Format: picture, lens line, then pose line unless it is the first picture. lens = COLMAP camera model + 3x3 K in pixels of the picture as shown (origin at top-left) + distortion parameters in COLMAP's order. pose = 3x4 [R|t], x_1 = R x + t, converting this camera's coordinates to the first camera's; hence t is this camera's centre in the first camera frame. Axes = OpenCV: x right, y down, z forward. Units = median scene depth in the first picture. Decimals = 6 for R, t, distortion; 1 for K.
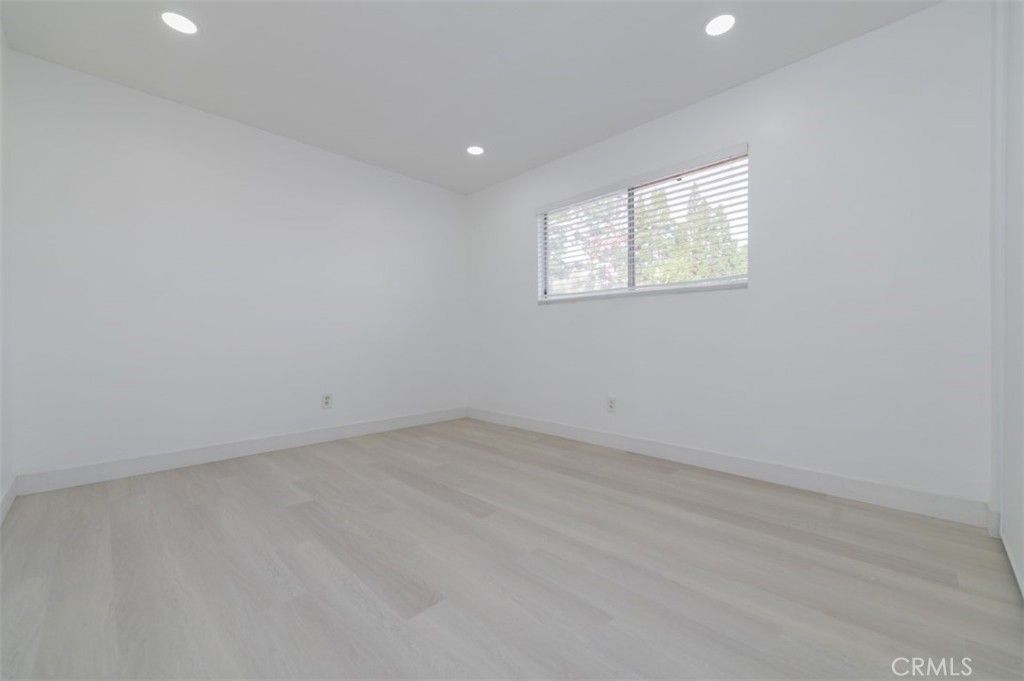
lens RADIAL K [[405.5, 0, 516.6], [0, 405.5, 339.5], [0, 0, 1]] dist [0.017632, -0.000539]
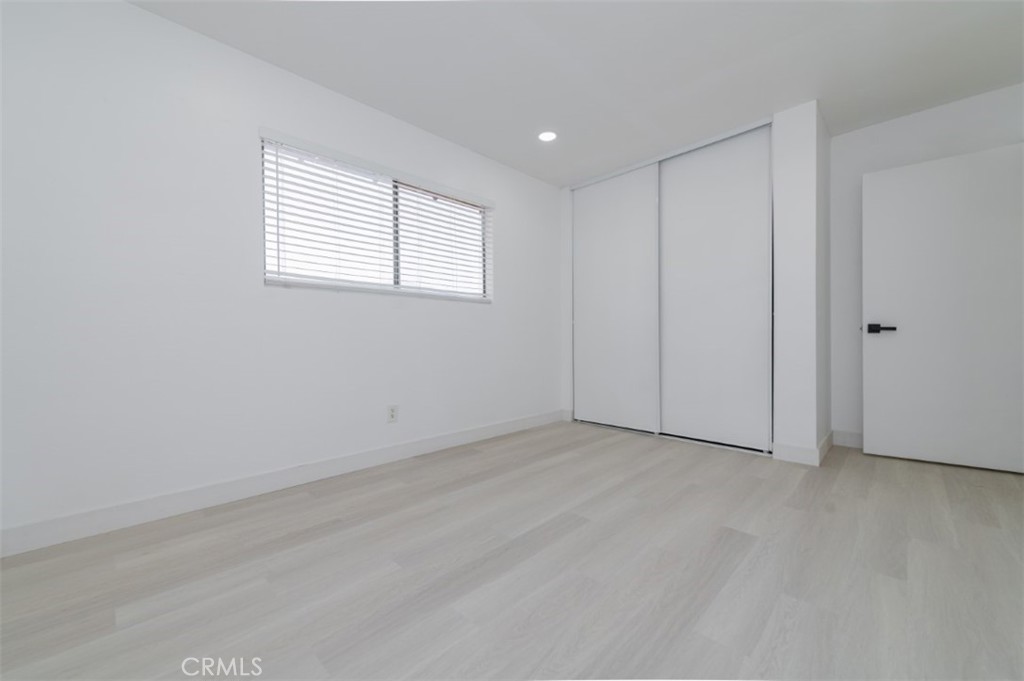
lens RADIAL K [[405.5, 0, 516.6], [0, 405.5, 339.5], [0, 0, 1]] dist [0.017632, -0.000539]
pose [[-0.012046, 0.001217, 0.999927, -0.693843], [0.005520, 0.999984, -0.001151, -0.000645], [-0.999912, 0.005506, -0.012052, 0.765206]]
